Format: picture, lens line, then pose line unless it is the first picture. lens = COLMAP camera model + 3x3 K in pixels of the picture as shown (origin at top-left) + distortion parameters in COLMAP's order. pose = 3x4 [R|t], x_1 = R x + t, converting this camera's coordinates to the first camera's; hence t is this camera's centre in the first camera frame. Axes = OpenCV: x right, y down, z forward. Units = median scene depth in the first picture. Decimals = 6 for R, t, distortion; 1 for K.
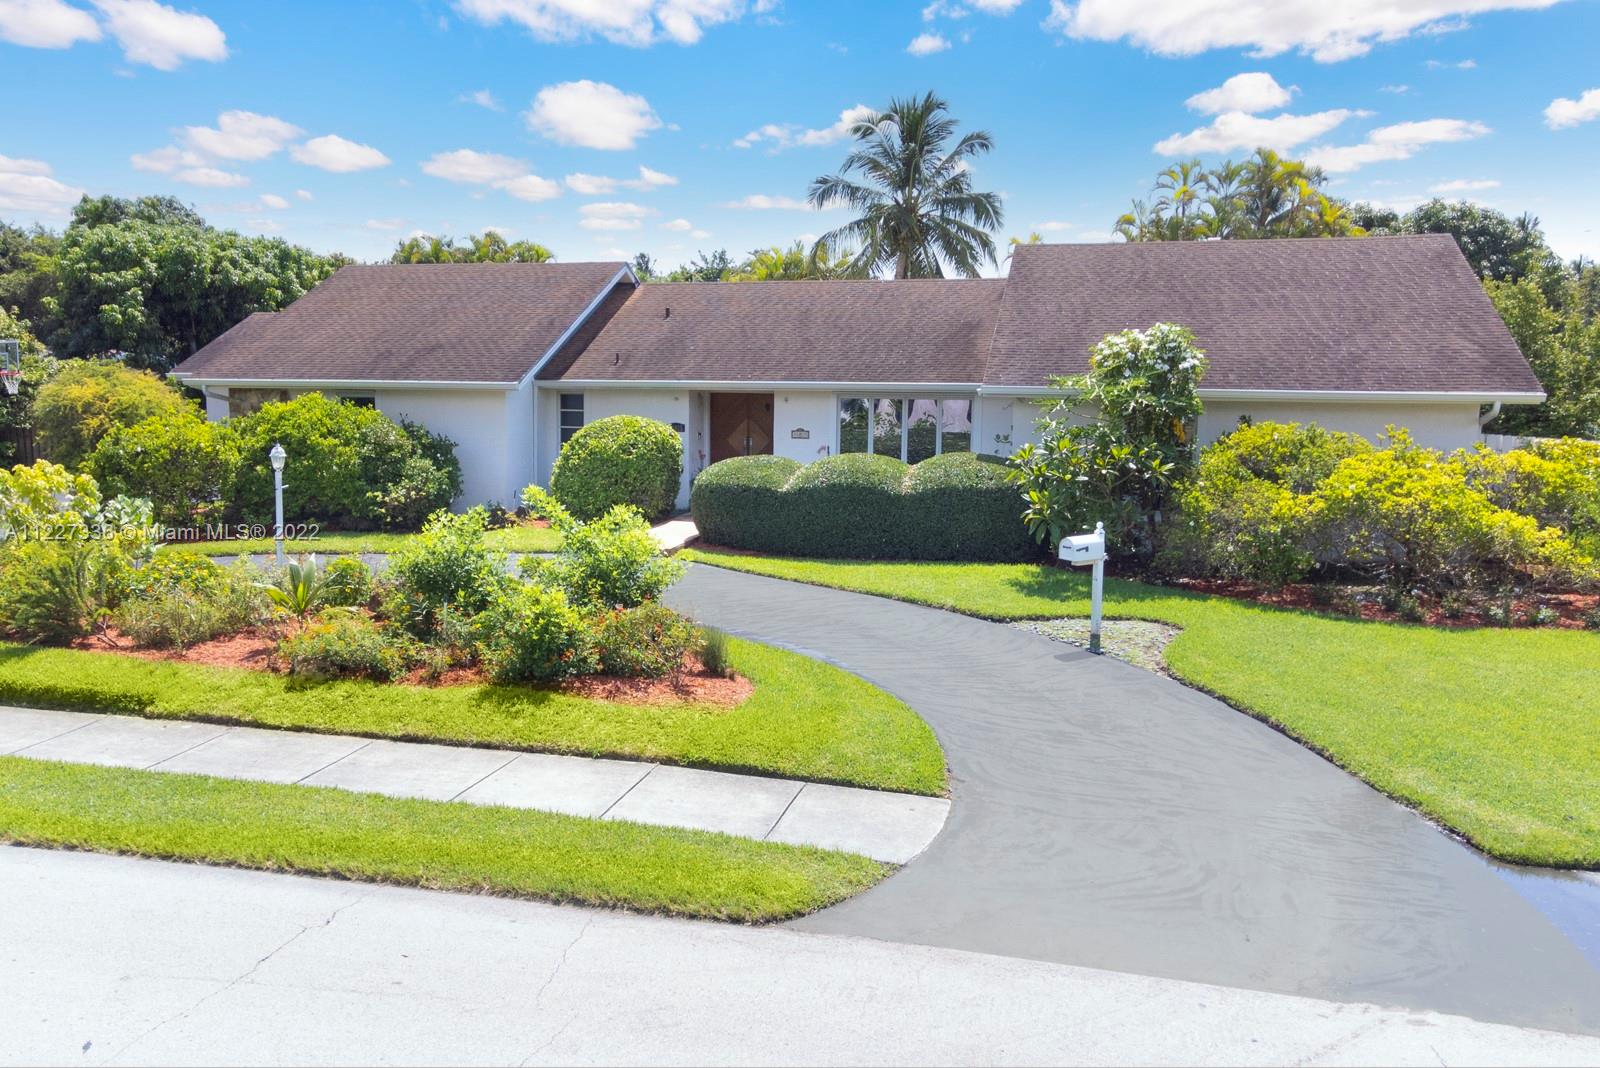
lens RADIAL K [[1521.0, 0, 800.0], [0, 1521.0, 534.0], [0, 0, 1]] dist [0.013529, 0.170077]
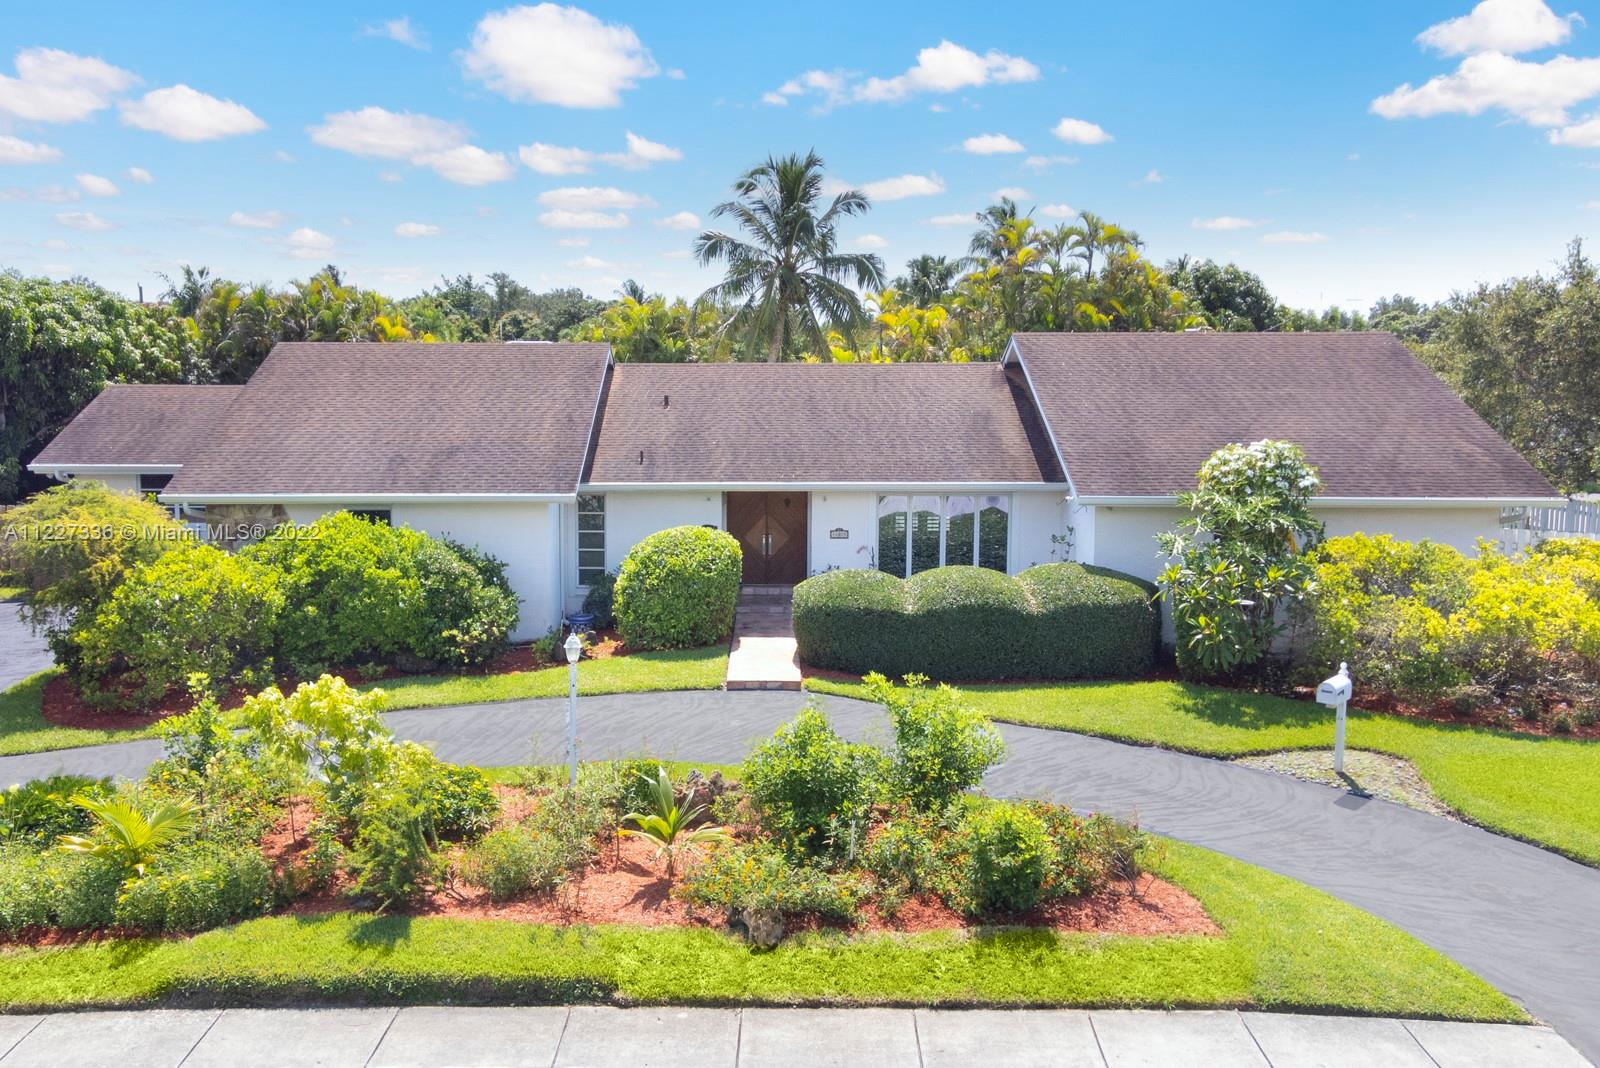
lens RADIAL K [[1521.0, 0, 800.0], [0, 1521.0, 534.0], [0, 0, 1]] dist [0.013529, 0.170077]
pose [[0.952965, -0.030178, 0.301575, -0.351547], [0.026154, 0.999507, 0.017373, -0.093385], [-0.301951, -0.008669, 0.953284, 0.102465]]
